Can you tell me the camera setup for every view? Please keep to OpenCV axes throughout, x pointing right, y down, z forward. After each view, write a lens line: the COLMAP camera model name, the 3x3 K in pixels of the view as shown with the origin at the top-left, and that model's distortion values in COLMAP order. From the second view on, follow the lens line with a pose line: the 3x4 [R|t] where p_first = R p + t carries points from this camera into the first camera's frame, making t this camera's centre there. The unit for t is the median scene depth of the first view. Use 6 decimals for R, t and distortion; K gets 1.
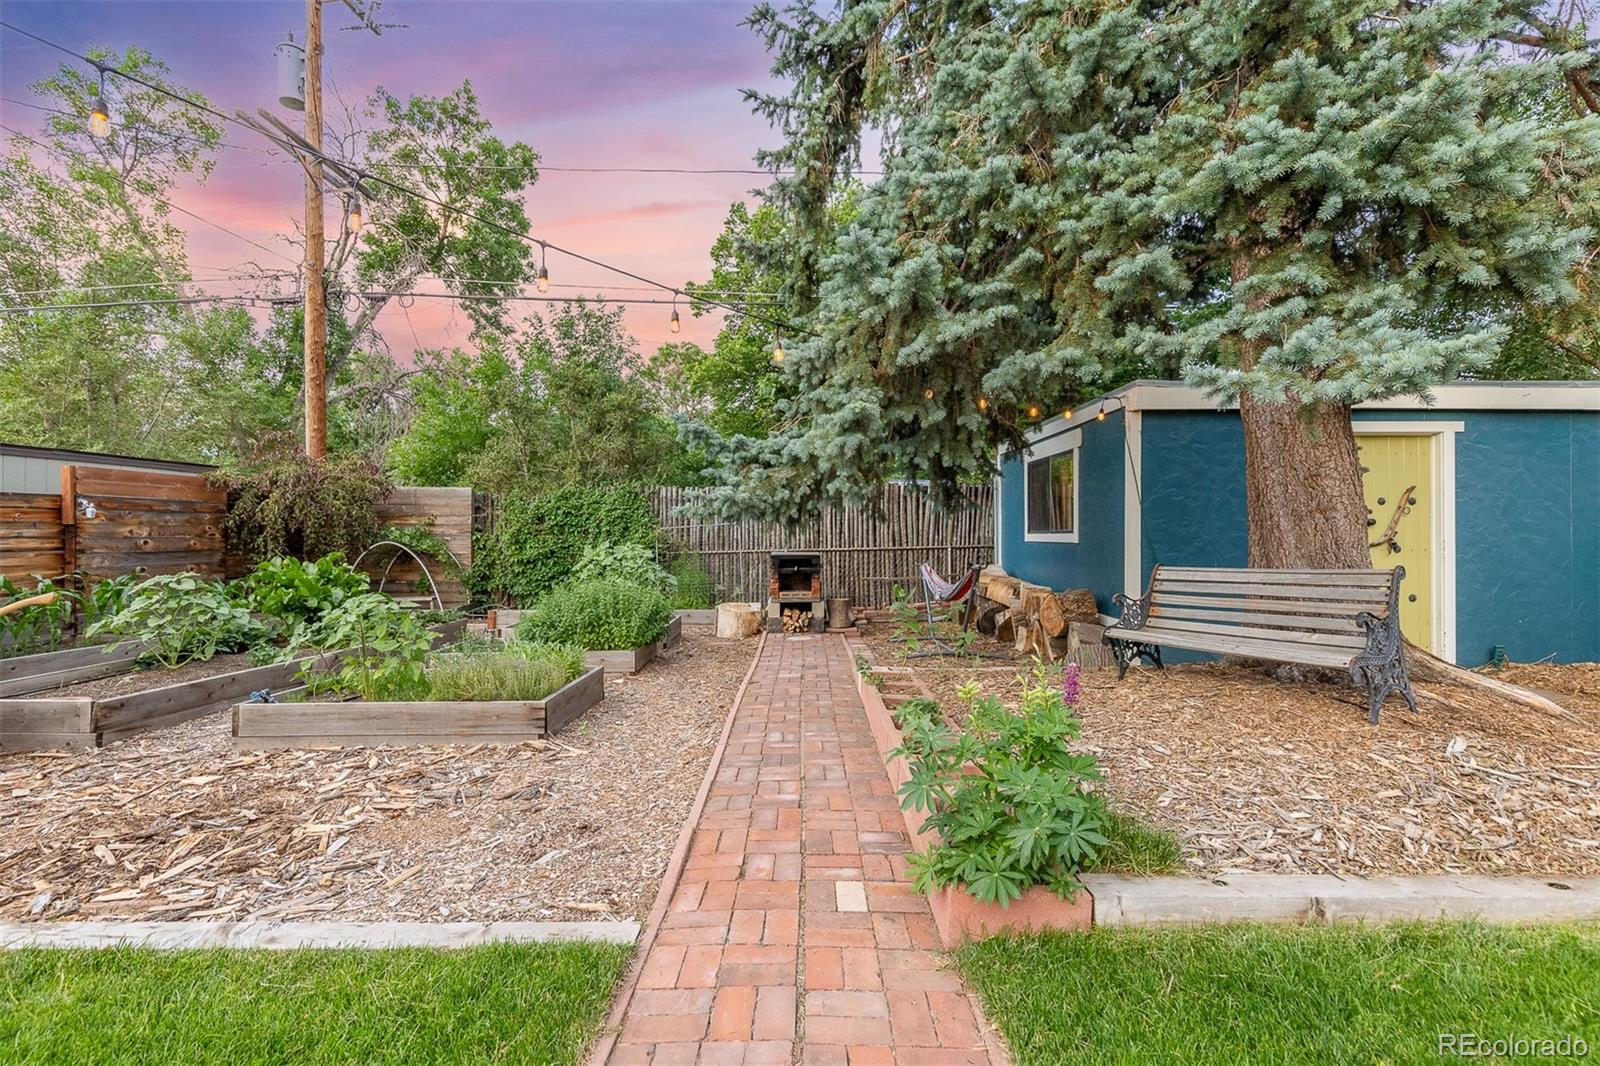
lens RADIAL K [[720.3, 0, 794.5], [0, 720.3, 531.8], [0, 0, 1]] dist [0.009293, -0.001779]
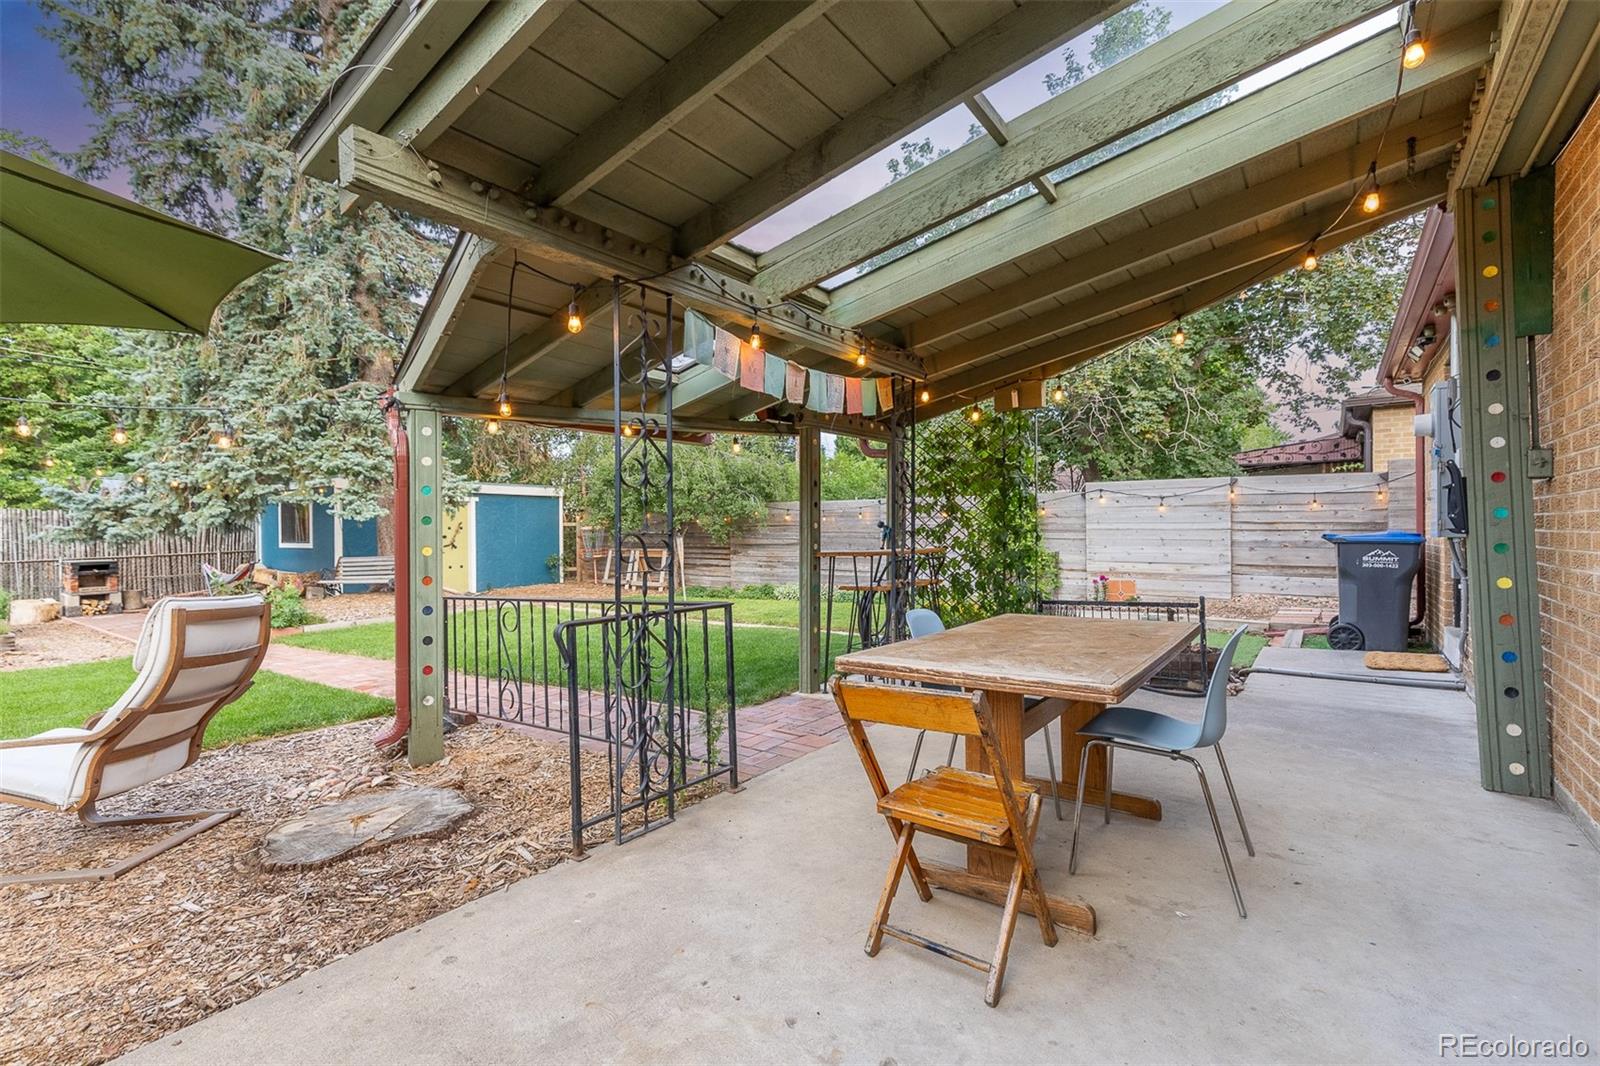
lens RADIAL K [[720.3, 0, 796.9], [0, 720.3, 529.5], [0, 0, 1]] dist [0.009293, -0.001779]
pose [[0.590175, -0.009978, 0.807213, -0.483835], [0.008617, 0.999945, 0.006060, -0.041928], [-0.807229, 0.003380, 0.590229, -1.425762]]
